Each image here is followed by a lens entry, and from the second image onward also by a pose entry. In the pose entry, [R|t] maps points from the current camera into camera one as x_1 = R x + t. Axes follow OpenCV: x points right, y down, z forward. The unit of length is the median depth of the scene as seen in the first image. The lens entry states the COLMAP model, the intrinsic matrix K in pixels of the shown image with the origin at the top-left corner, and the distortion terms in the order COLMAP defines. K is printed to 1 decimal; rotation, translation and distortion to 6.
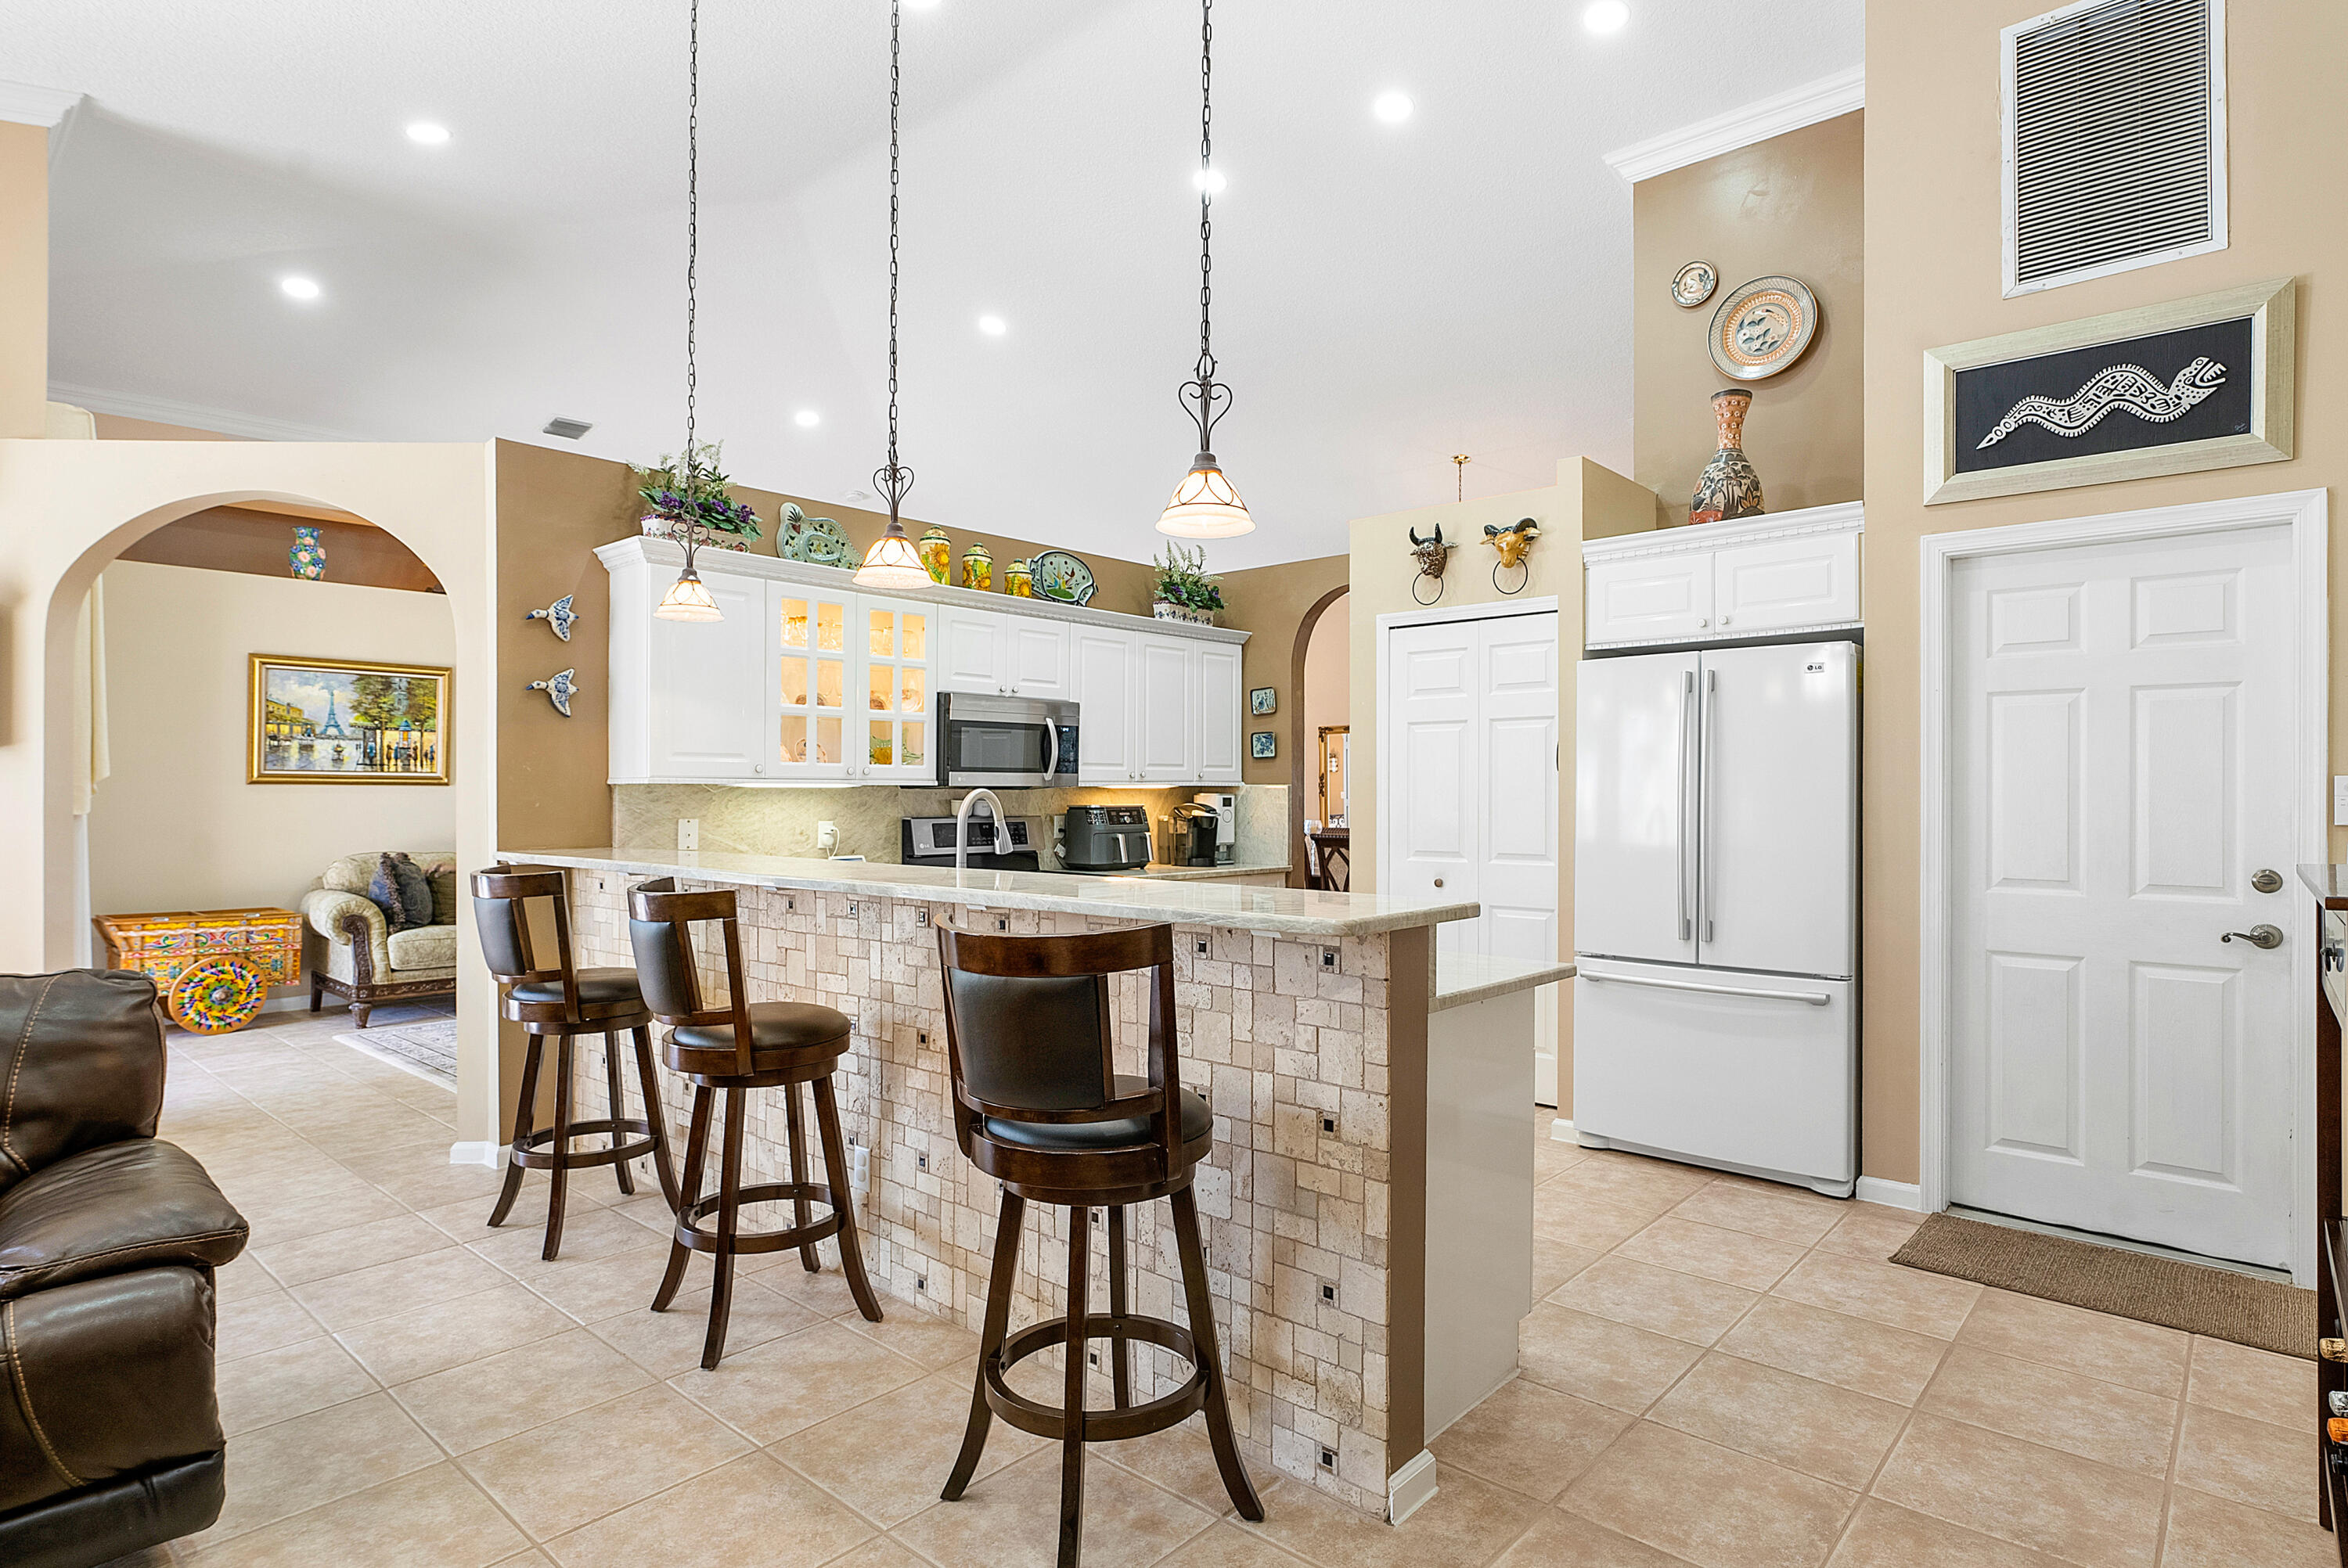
lens RADIAL K [[1218.0, 0, 1181.9], [0, 1218.0, 785.1], [0, 0, 1]] dist [0.004670, 0.001387]
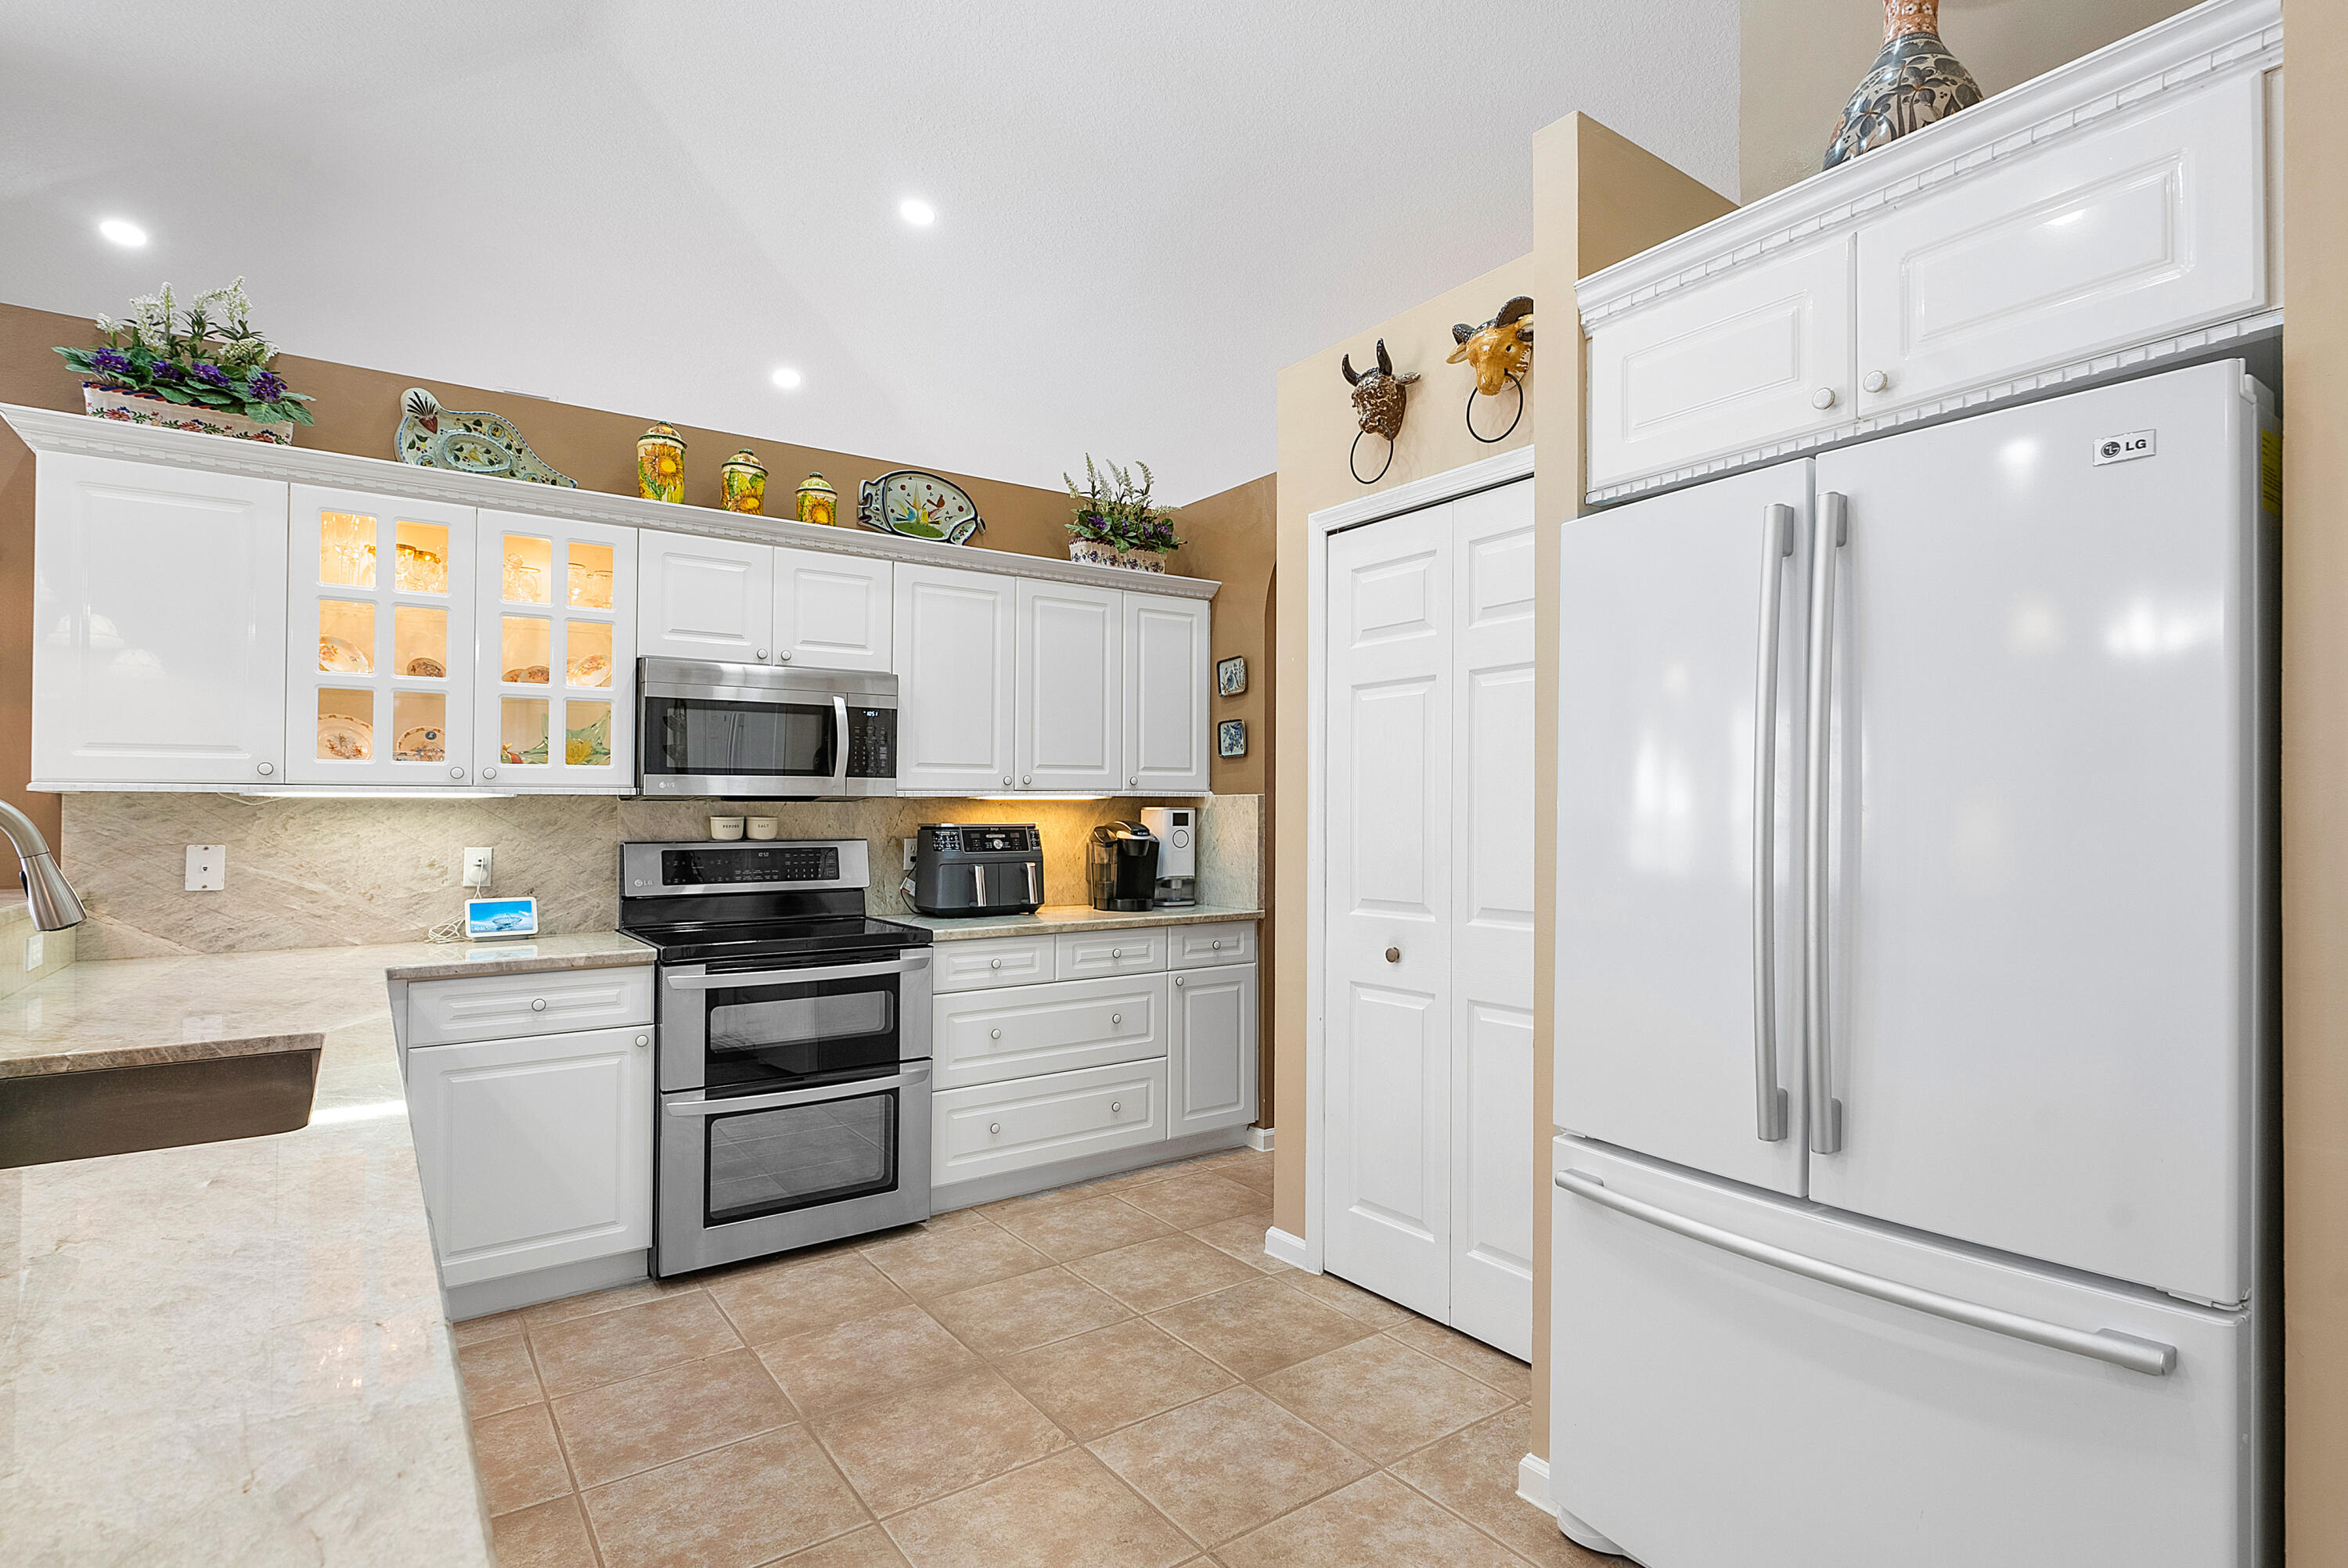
lens RADIAL K [[1154.6, 0, 1170.2], [0, 1154.6, 806.7], [0, 0, 1]] dist [-0.001077, 0.001939]
pose [[0.976351, -0.005194, -0.216130, 0.218063], [0.005506, 0.999984, 0.000842, 0.007527], [0.216122, -0.002012, 0.976364, 0.416784]]
